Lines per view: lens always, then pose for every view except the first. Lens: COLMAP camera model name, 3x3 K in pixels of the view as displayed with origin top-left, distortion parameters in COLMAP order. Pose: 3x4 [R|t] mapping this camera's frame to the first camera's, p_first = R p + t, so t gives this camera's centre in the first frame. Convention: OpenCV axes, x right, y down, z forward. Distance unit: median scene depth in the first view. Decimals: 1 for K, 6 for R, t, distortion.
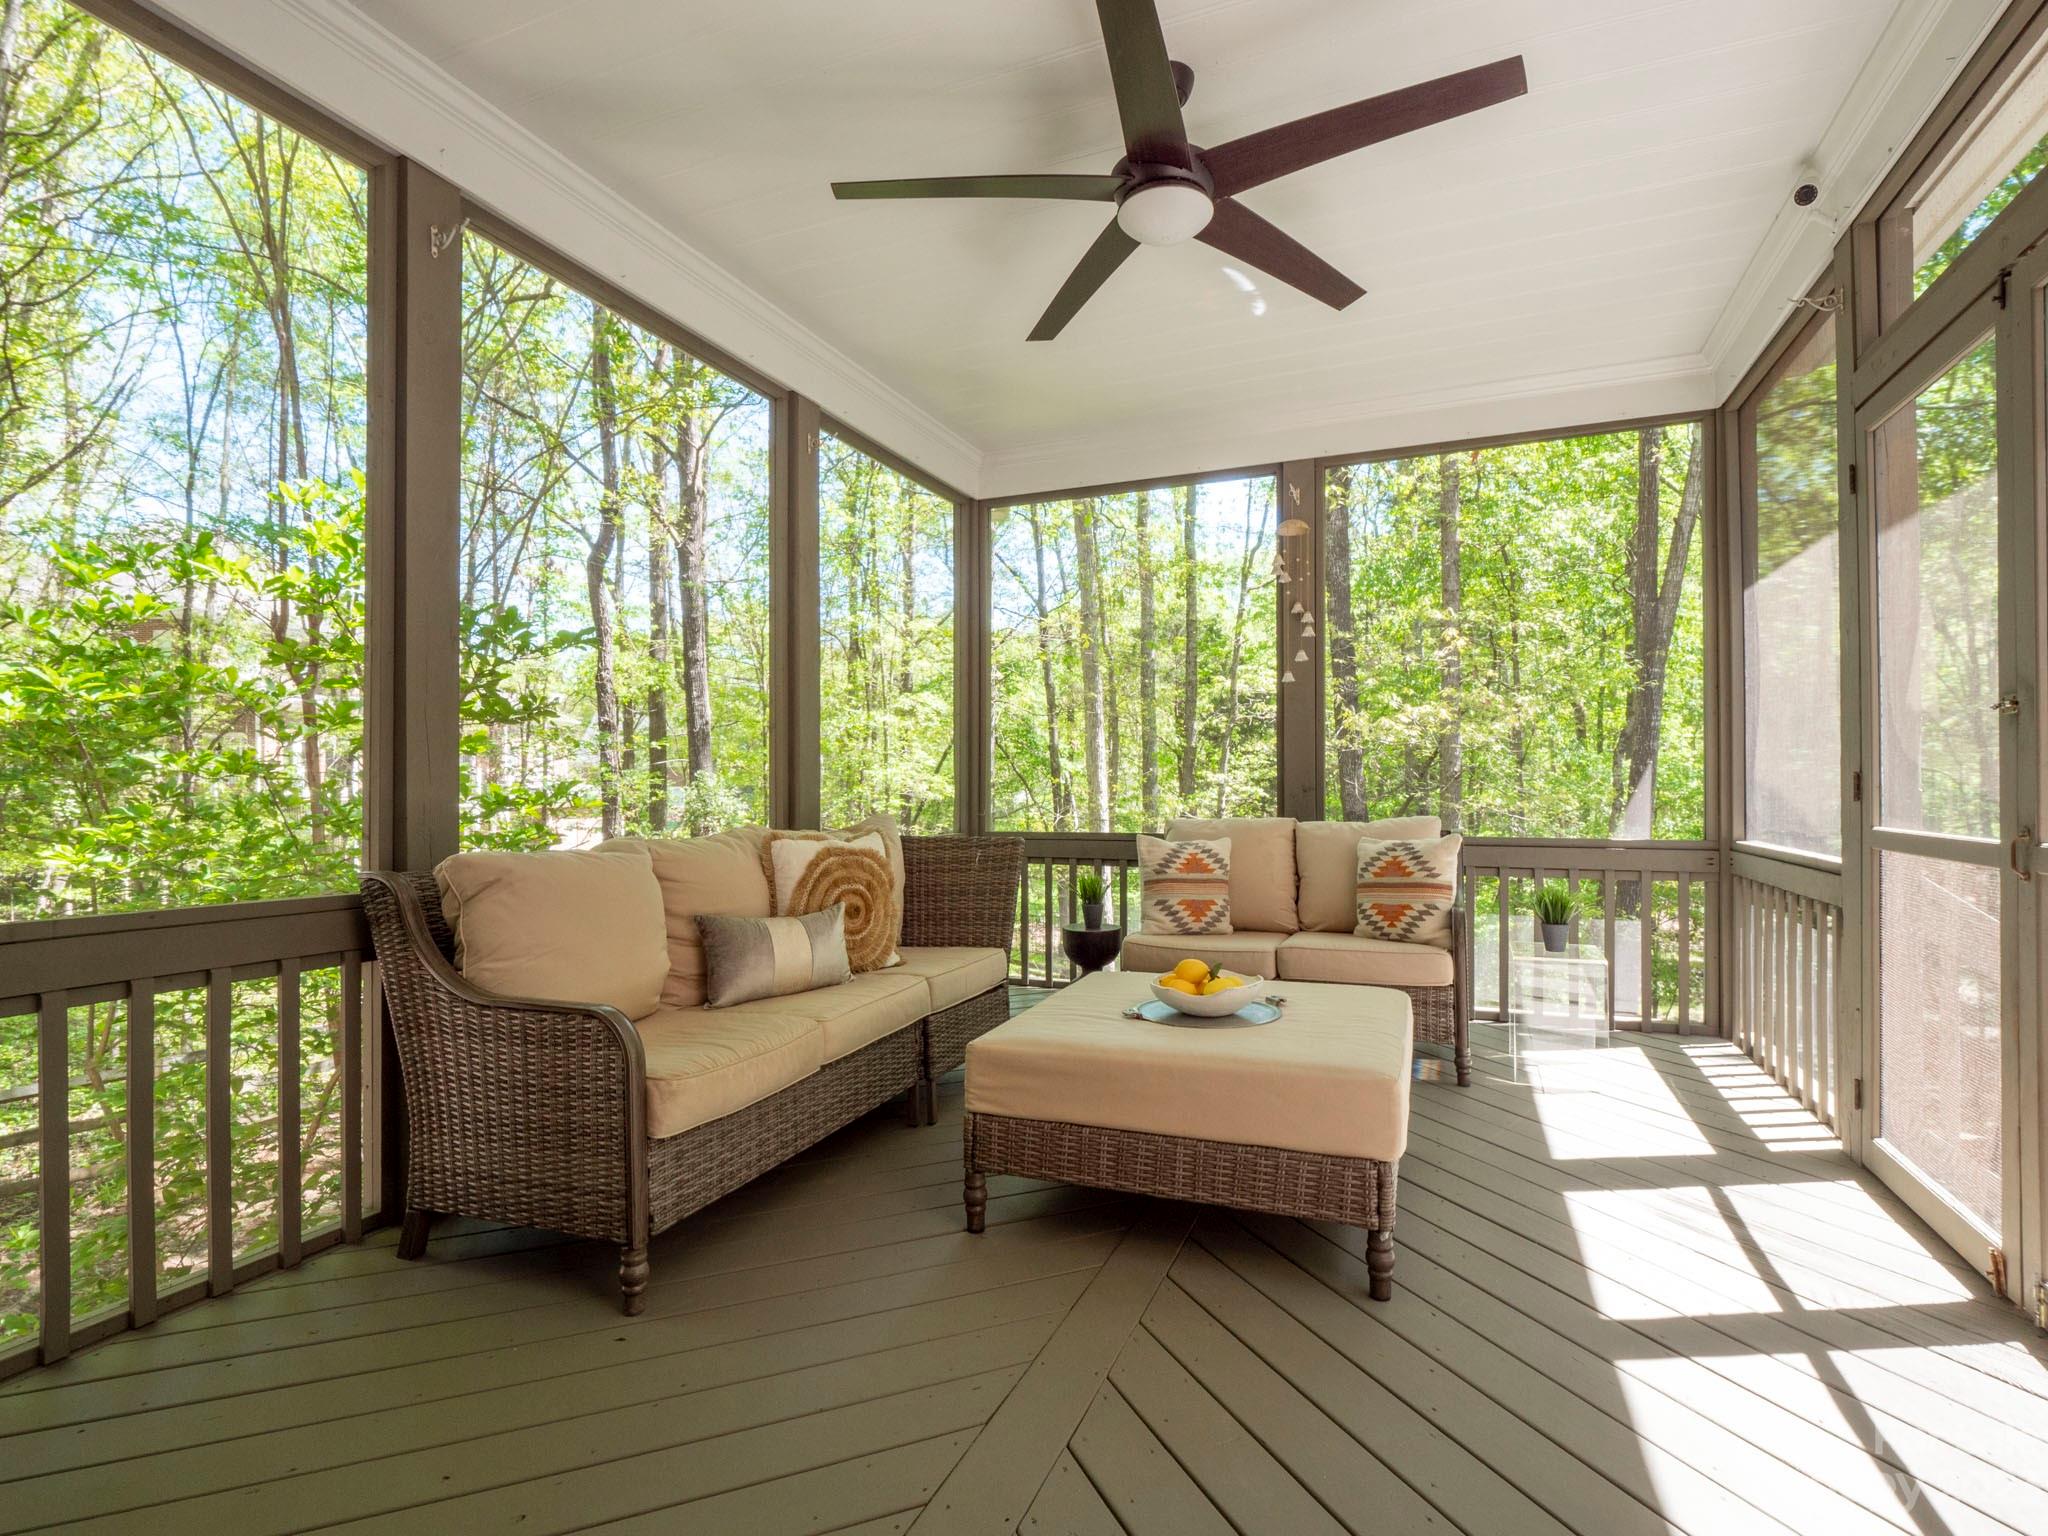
lens RADIAL K [[1030.1, 0, 1027.9], [0, 1030.1, 779.7], [0, 0, 1]] dist [0.003335, -0.000224]
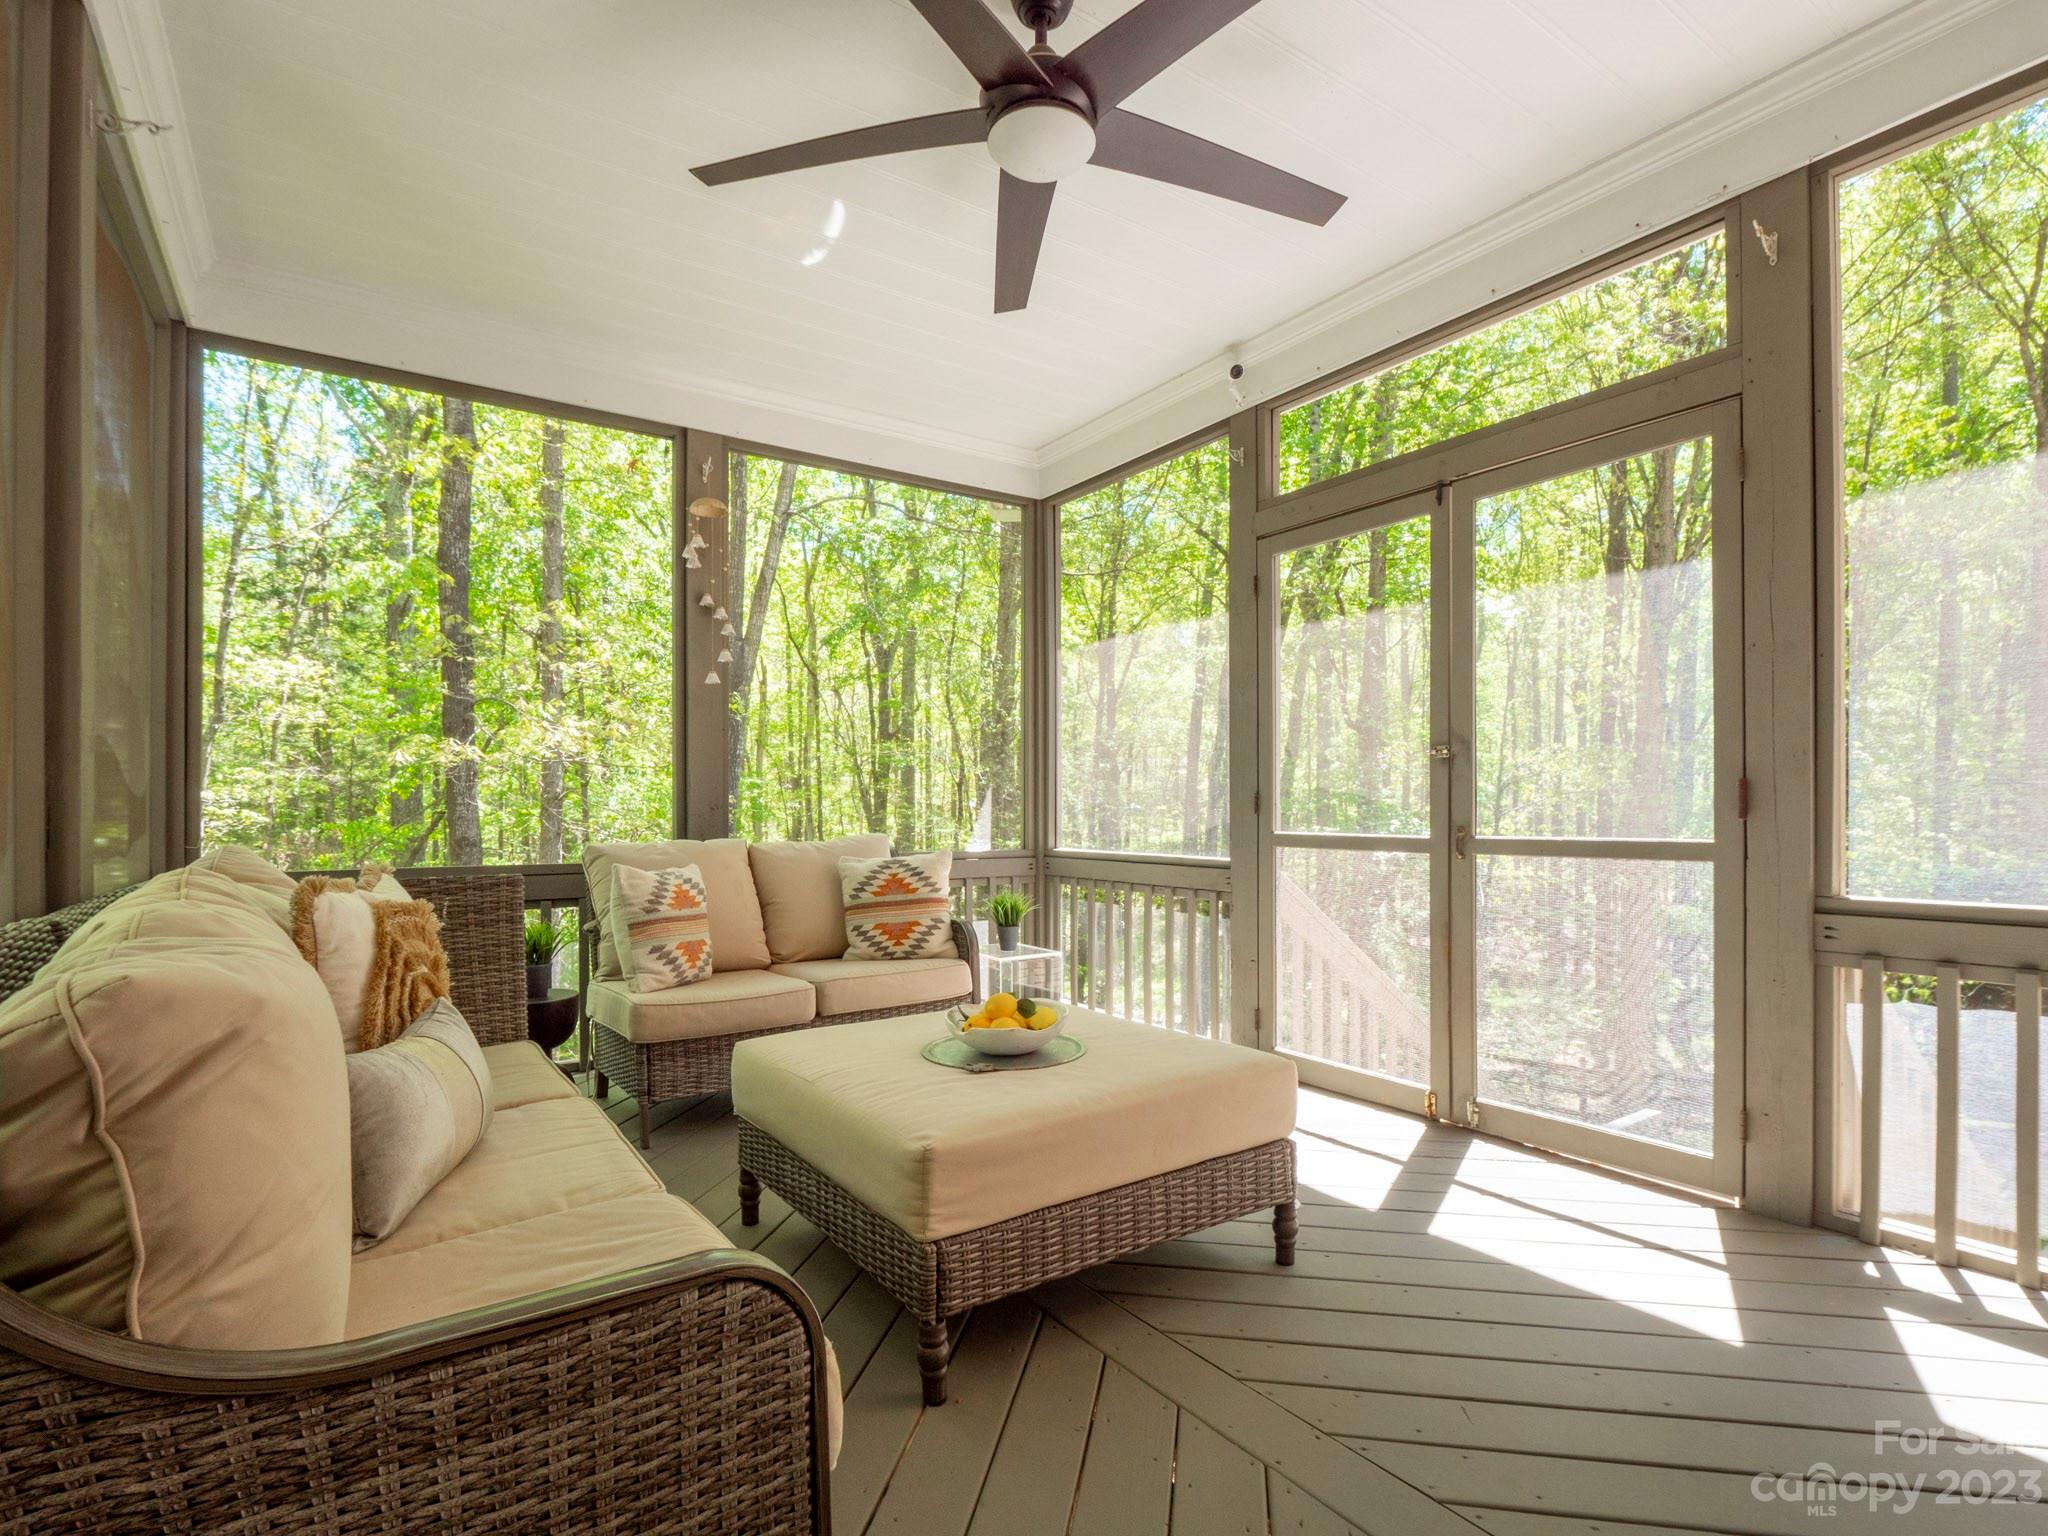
lens RADIAL K [[1030.1, 0, 1065.8], [0, 1030.1, 801.2], [0, 0, 1]] dist [0.003335, -0.000224]
pose [[0.539136, 0.008286, 0.842178, -0.381507], [-0.006040, 0.999964, -0.005972, 0.009908], [-0.842197, -0.001867, 0.539166, 0.328339]]
